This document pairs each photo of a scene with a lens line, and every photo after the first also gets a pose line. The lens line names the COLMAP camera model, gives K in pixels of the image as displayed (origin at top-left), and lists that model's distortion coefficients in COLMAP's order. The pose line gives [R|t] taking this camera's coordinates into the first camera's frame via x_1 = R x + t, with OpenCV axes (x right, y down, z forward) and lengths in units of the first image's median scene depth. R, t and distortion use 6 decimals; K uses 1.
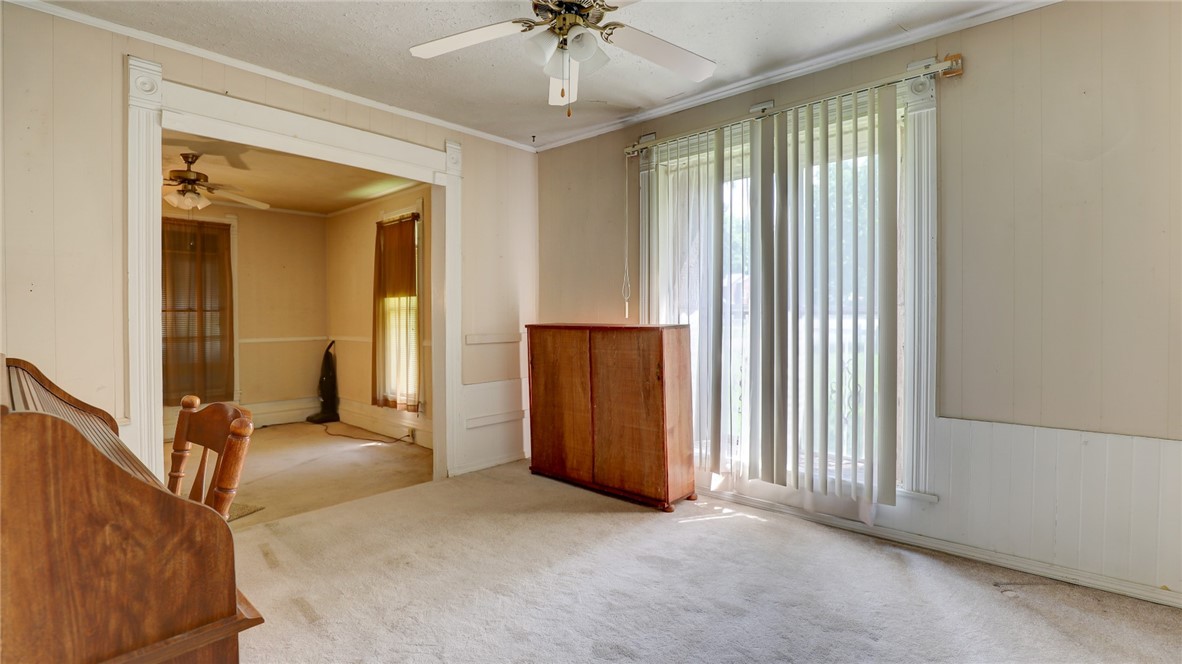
lens RADIAL K [[554.7, 0, 604.9], [0, 554.7, 319.5], [0, 0, 1]] dist [-0.051870, 0.000248]
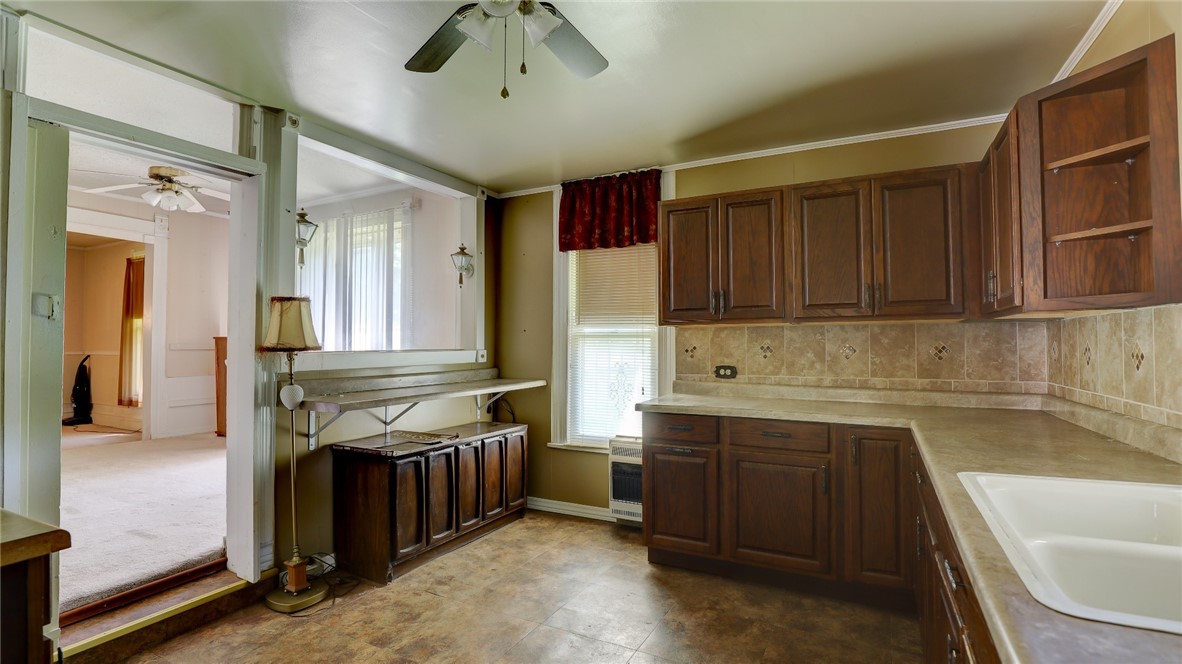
lens RADIAL K [[542.2, 0, 603.0], [0, 542.2, 331.4], [0, 0, 1]] dist [-0.032814, 0.000695]
pose [[0.966287, 0.011277, 0.257219, 0.324814], [-0.002946, 0.999459, -0.032752, 0.024496], [-0.257449, 0.030890, 0.965798, -0.434394]]
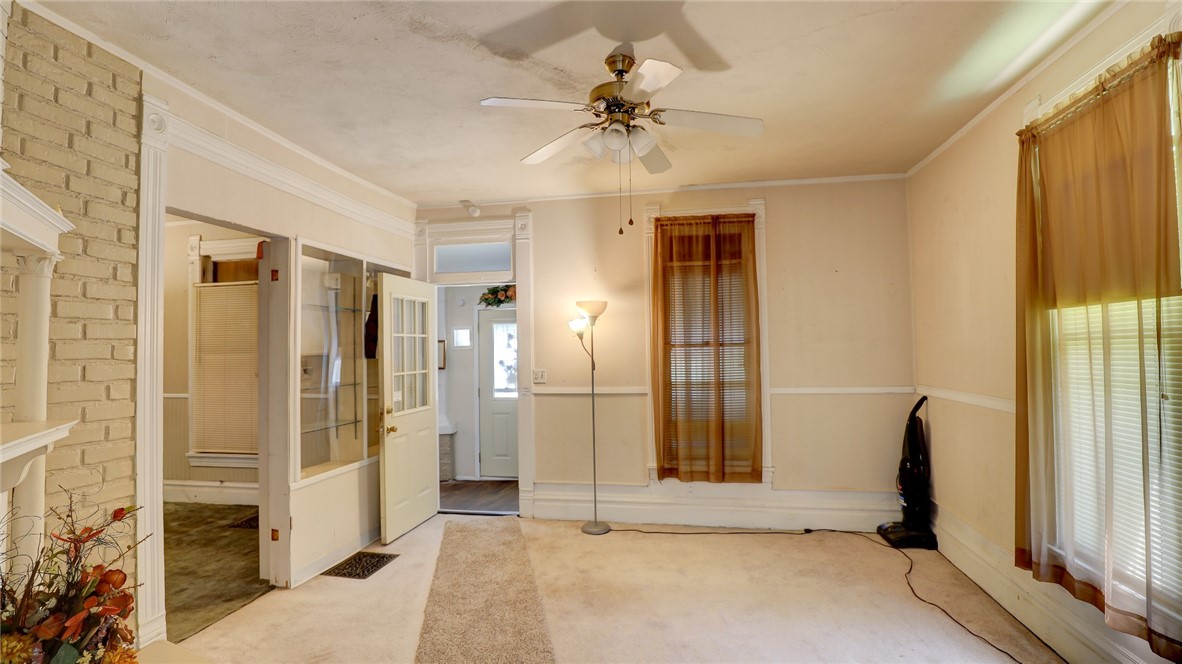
lens RADIAL K [[542.2, 0, 603.0], [0, 542.2, 331.4], [0, 0, 1]] dist [-0.032814, 0.000695]
pose [[0.531110, -0.028563, -0.846821, -0.243241], [0.002184, 0.999474, -0.032342, -0.011281], [0.847300, 0.015328, 0.530893, 0.509089]]
